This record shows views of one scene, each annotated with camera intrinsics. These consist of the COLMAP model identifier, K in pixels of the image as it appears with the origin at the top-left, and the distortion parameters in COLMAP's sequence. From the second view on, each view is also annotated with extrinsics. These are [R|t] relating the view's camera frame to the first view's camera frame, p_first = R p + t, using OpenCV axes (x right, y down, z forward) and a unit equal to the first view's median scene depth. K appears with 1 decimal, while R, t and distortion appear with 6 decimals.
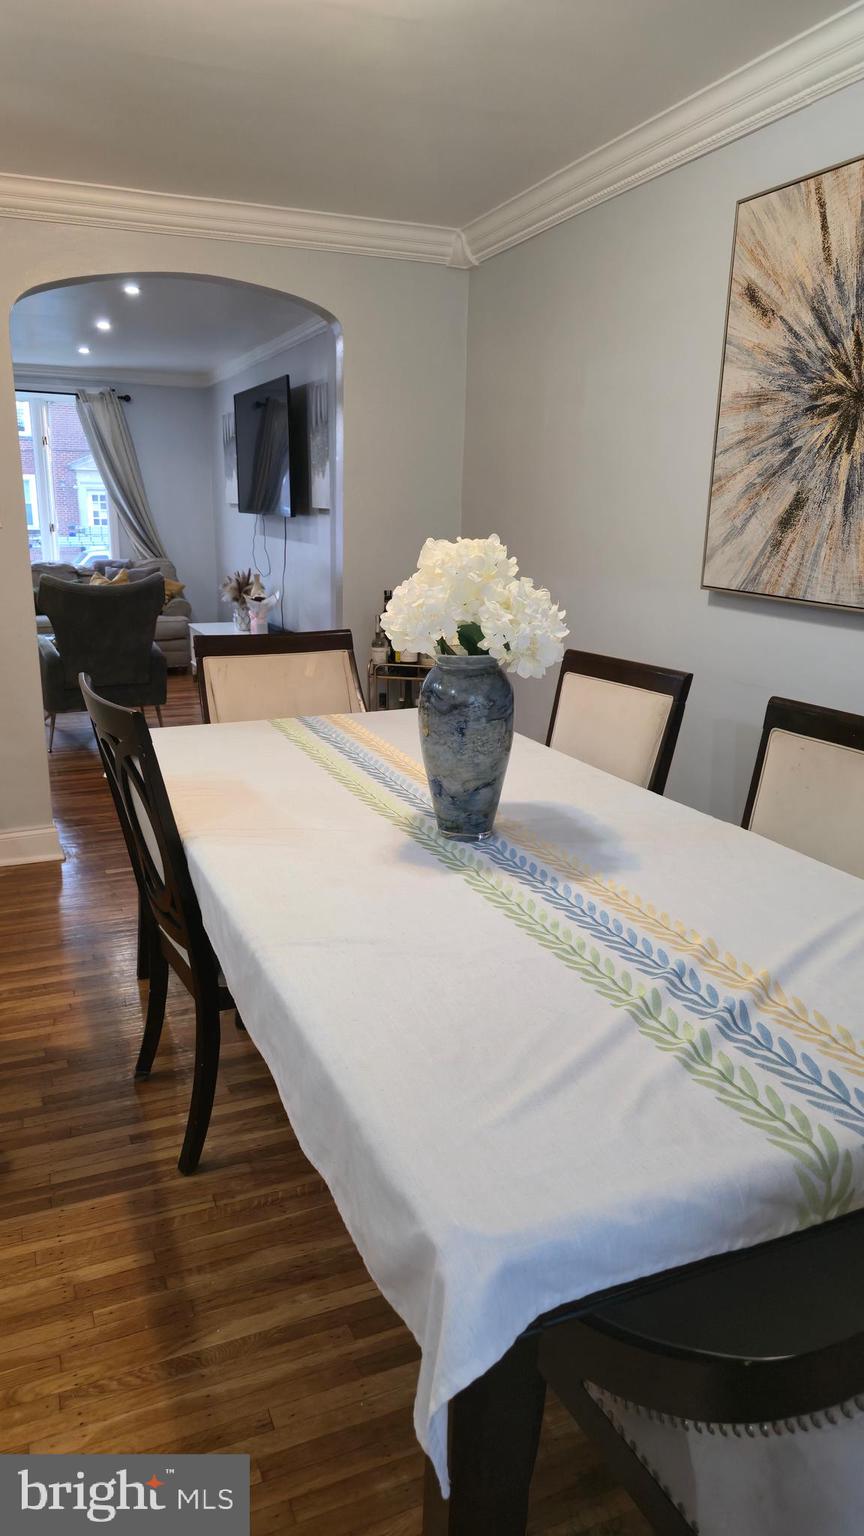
lens RADIAL K [[985.5, 0, 393.6], [0, 985.5, 765.8], [0, 0, 1]] dist [0.045345, -0.053217]
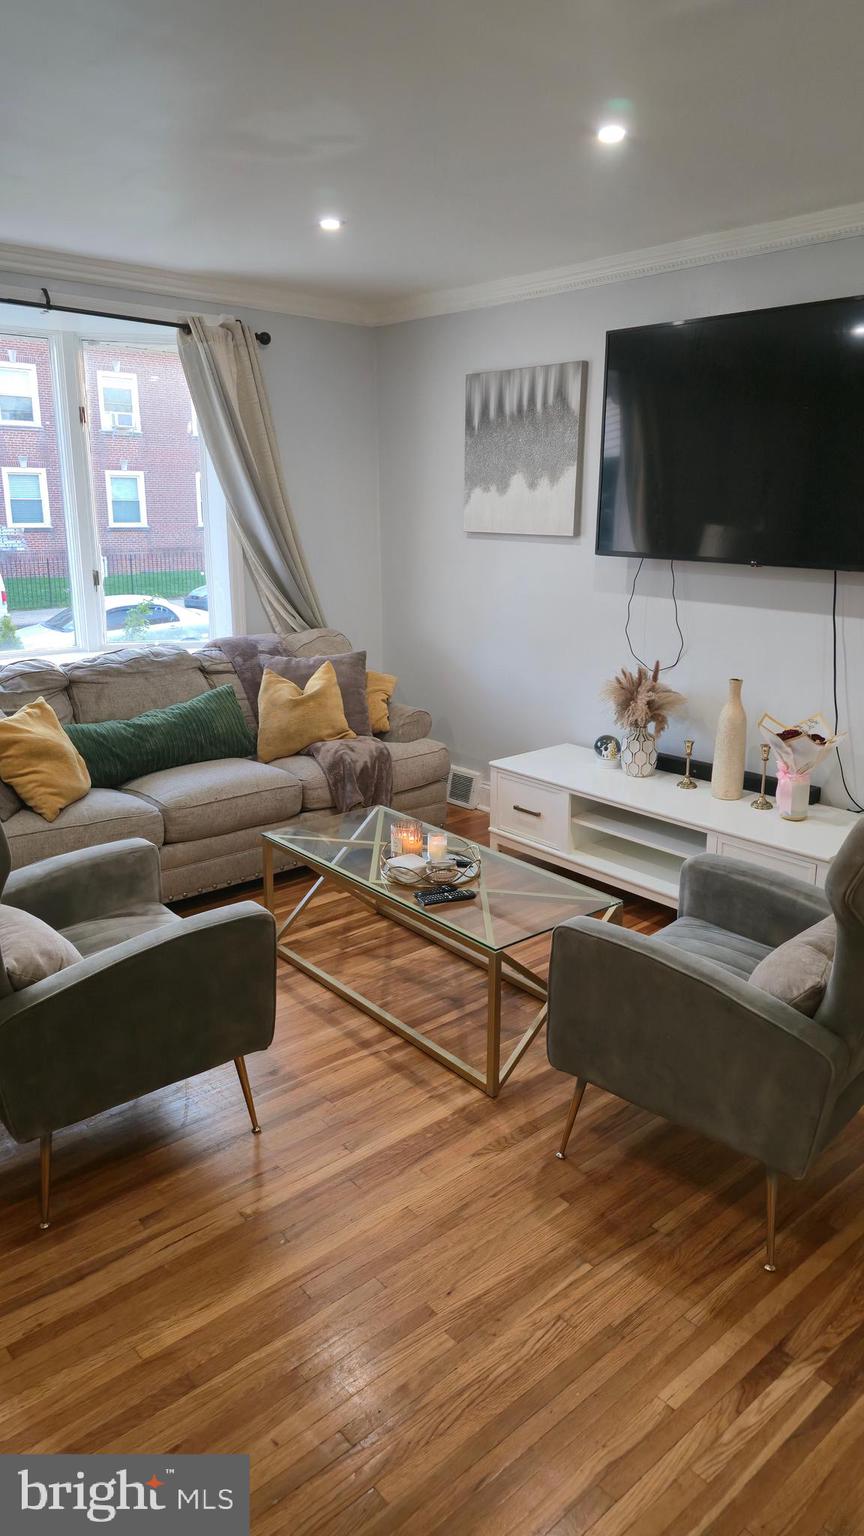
lens RADIAL K [[1019.6, 0, 437.8], [0, 1019.6, 761.6], [0, 0, 1]] dist [0.071347, -0.071986]
pose [[0.947709, -0.089532, 0.306318, -0.369421], [0.087535, 0.995955, 0.020280, -0.142822], [-0.306895, 0.007594, 0.951713, 0.435970]]
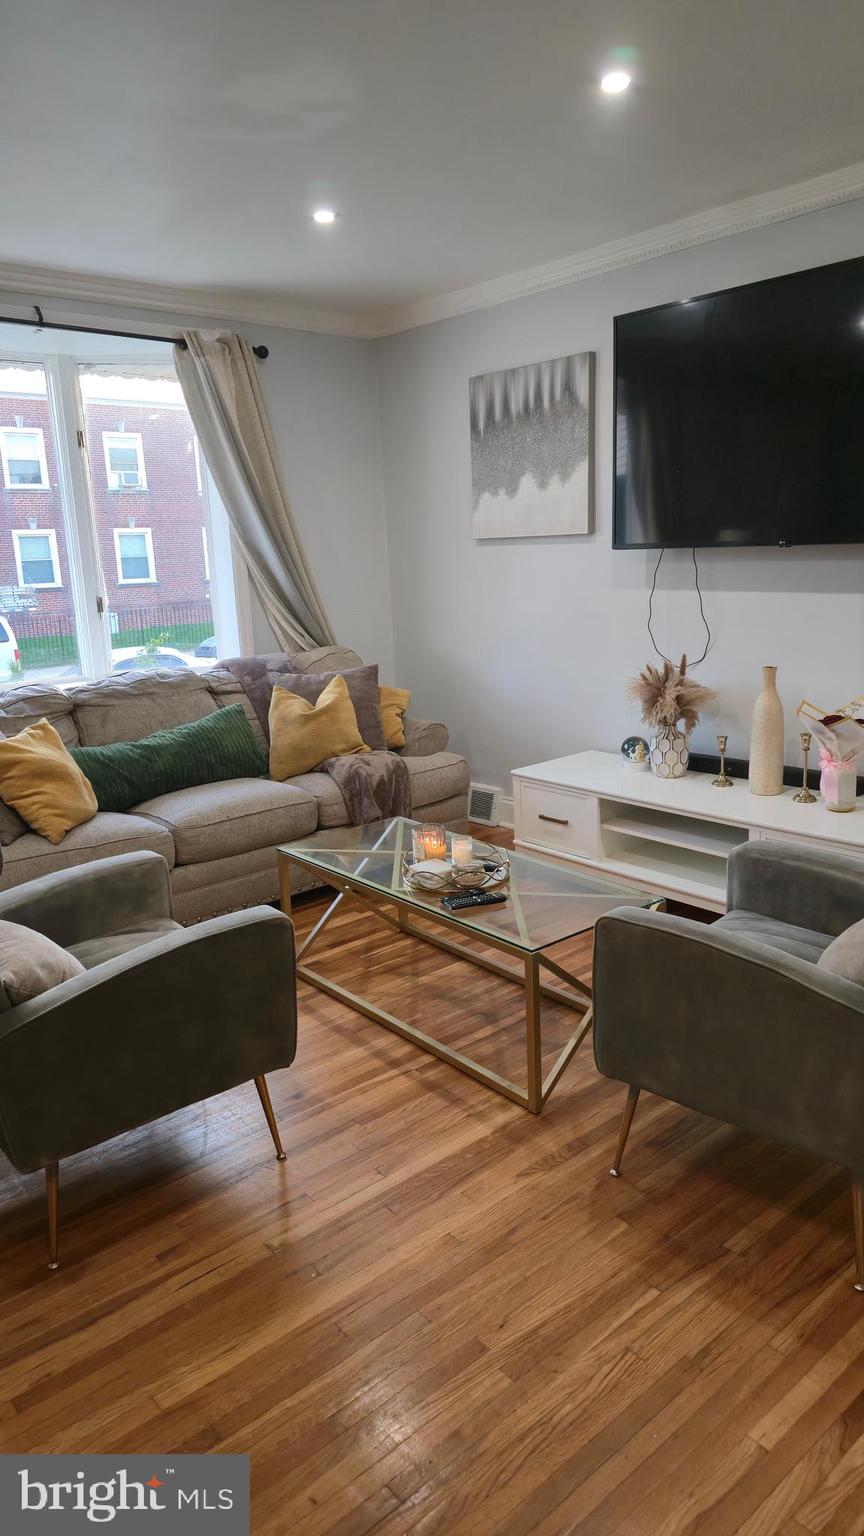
lens RADIAL K [[1020.1, 0, 427.1], [0, 1020.1, 768.9], [0, 0, 1]] dist [0.067771, -0.063668]
pose [[0.950563, -0.118552, 0.287010, -0.366825], [0.129449, 0.991400, -0.019222, -0.126137], [-0.282263, 0.055425, 0.957735, 0.458453]]
